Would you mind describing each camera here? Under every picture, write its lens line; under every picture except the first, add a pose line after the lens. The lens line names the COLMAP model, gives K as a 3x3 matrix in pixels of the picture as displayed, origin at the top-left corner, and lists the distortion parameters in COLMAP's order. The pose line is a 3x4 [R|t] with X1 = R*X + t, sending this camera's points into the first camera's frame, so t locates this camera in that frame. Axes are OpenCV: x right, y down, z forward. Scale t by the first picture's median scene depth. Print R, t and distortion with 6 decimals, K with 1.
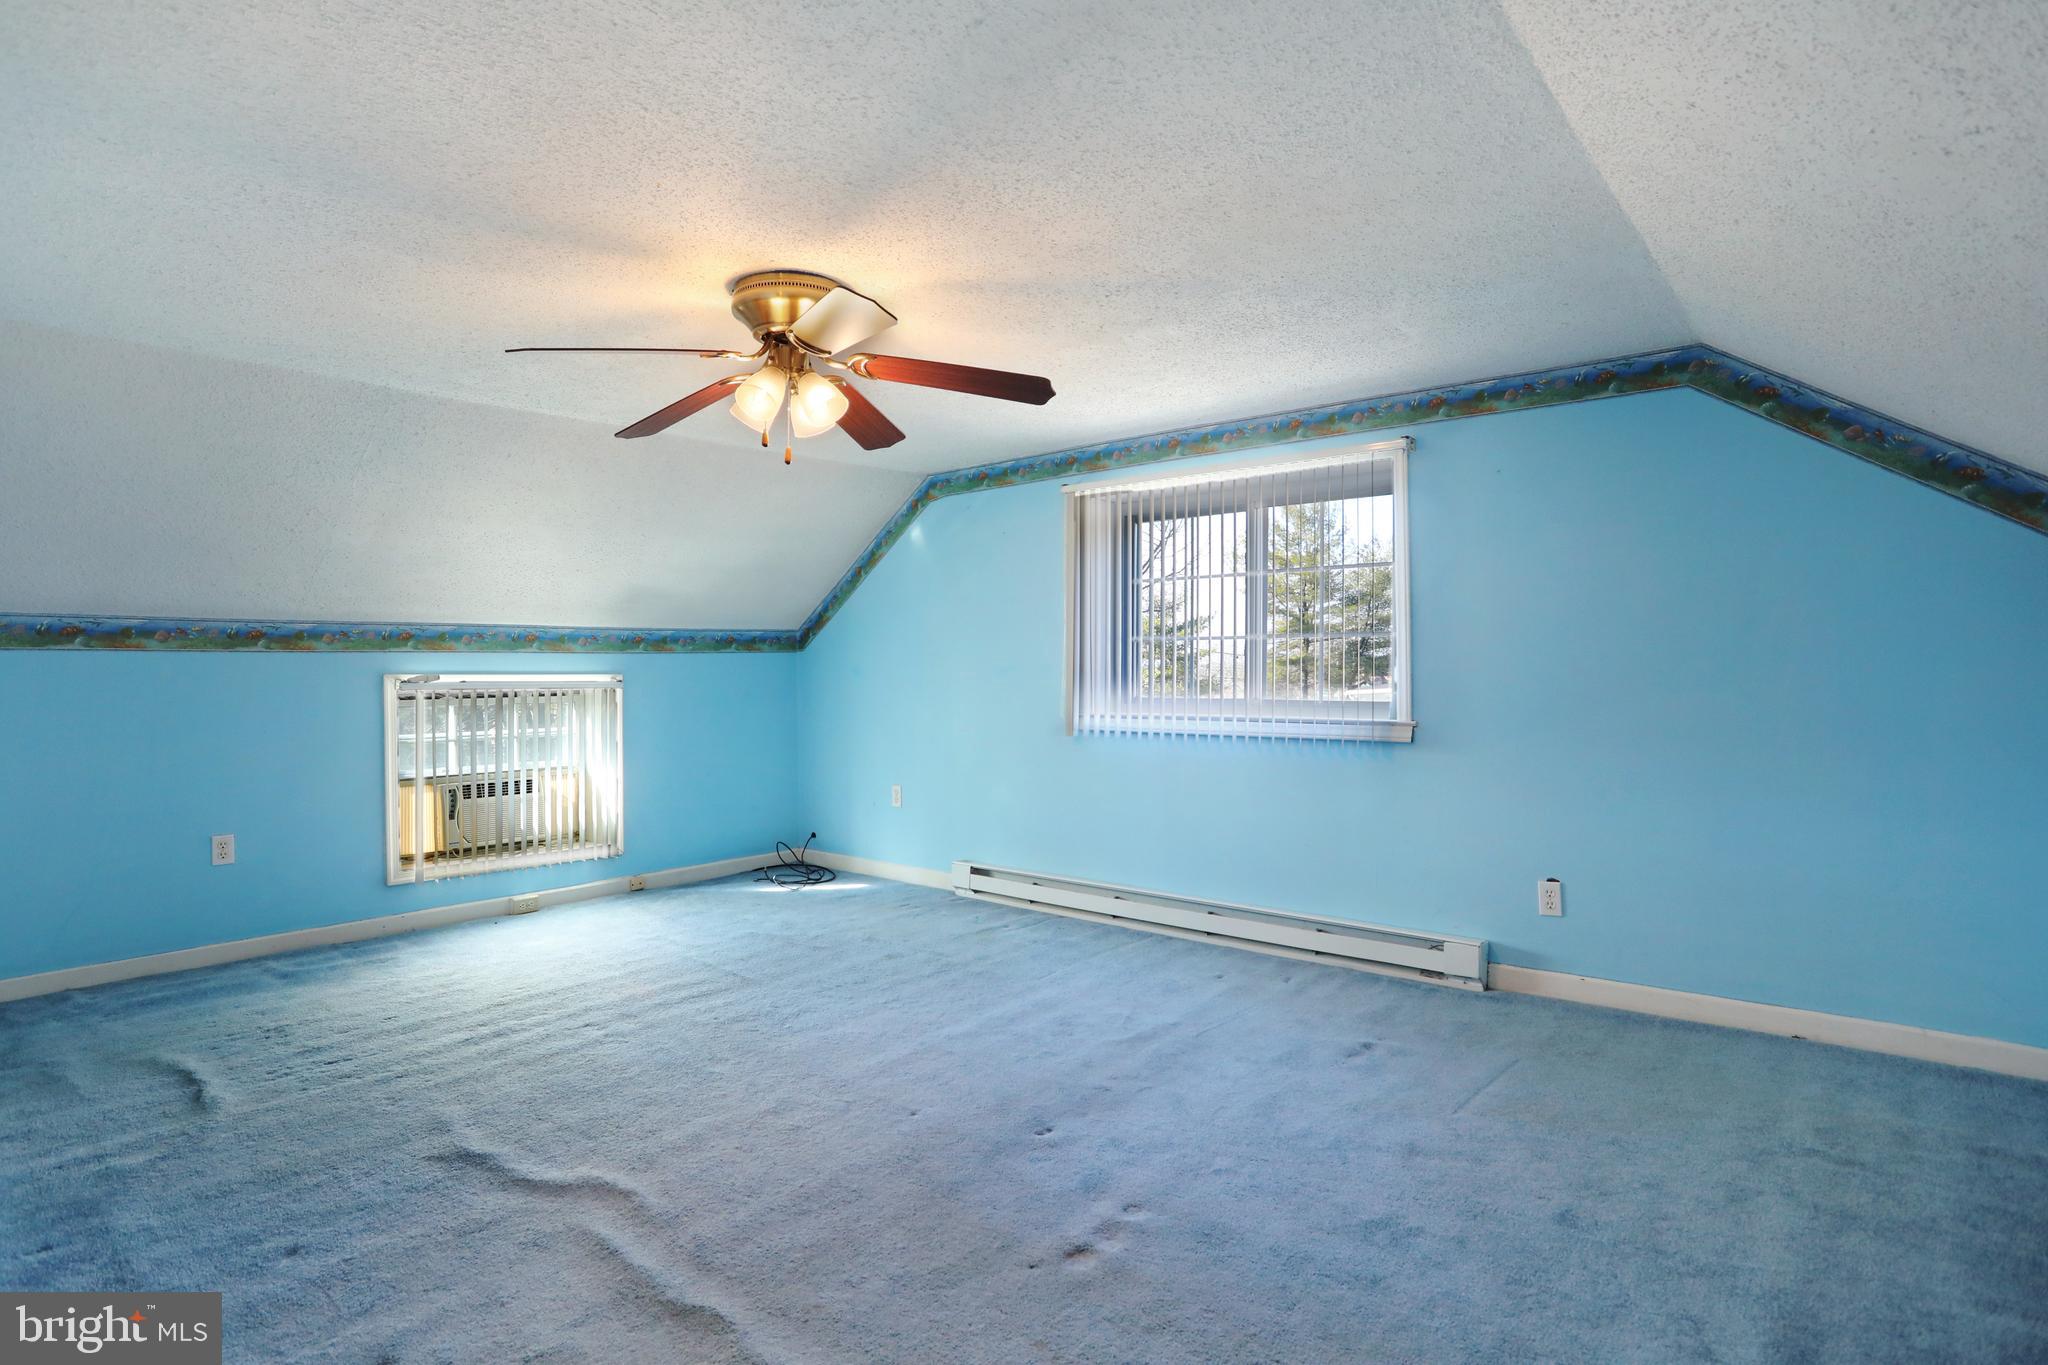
lens RADIAL K [[1047.1, 0, 1014.7], [0, 1047.1, 683.0], [0, 0, 1]] dist [-0.036663, 0.005440]
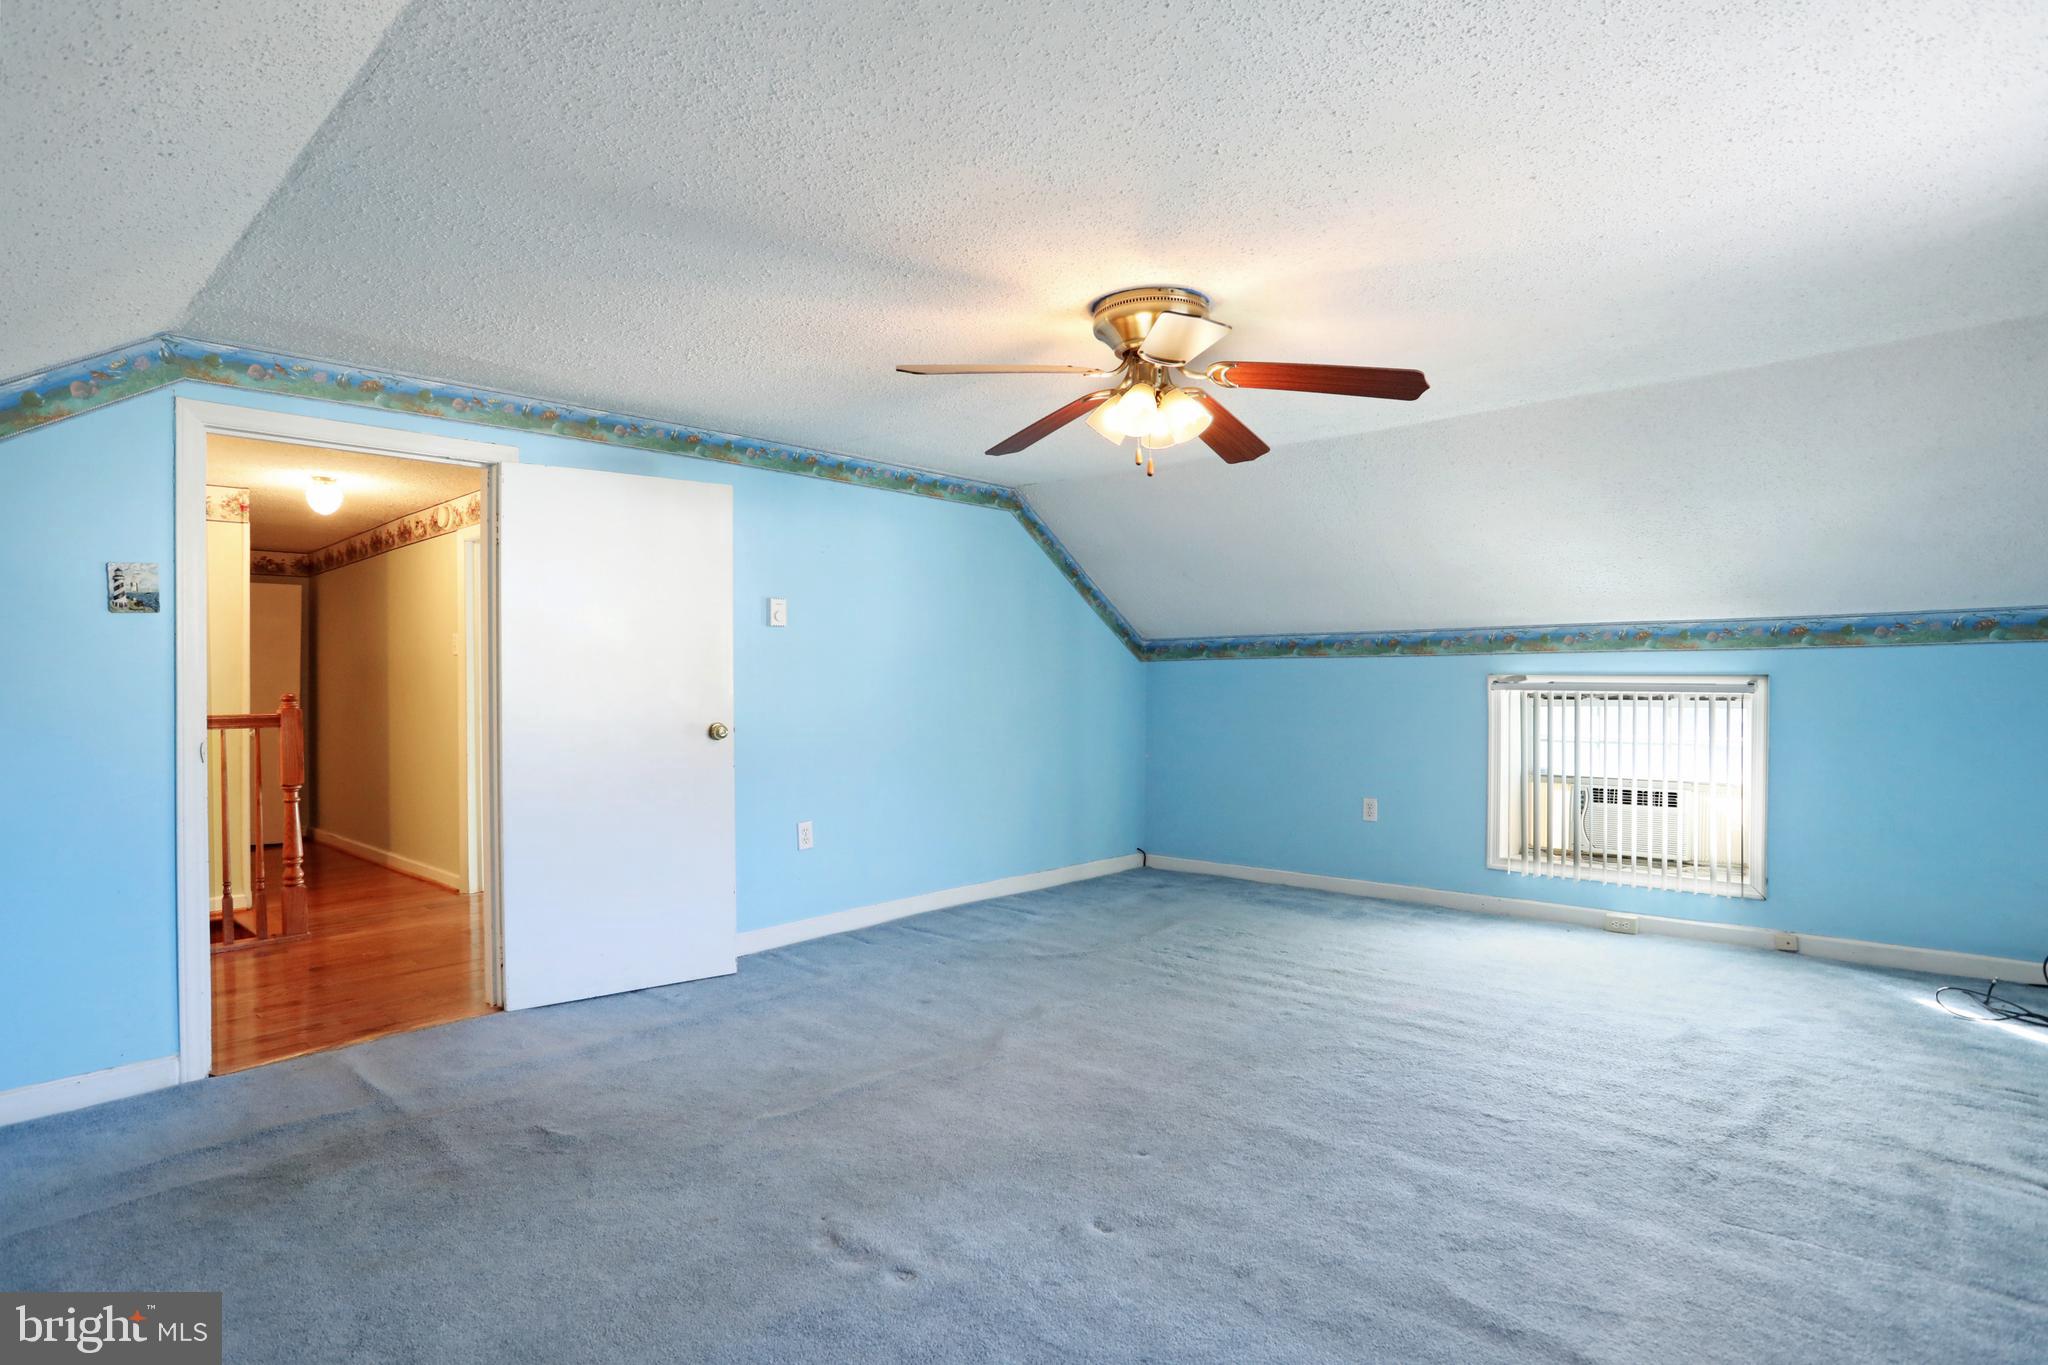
lens RADIAL K [[1047.1, 0, 1064.6], [0, 1047.1, 682.9], [0, 0, 1]] dist [-0.036663, 0.005440]
pose [[0.006944, 0.013810, -0.999881, 0.477658], [-0.006294, 0.999885, 0.013767, -0.011944], [0.999956, 0.006197, 0.007030, 0.531652]]
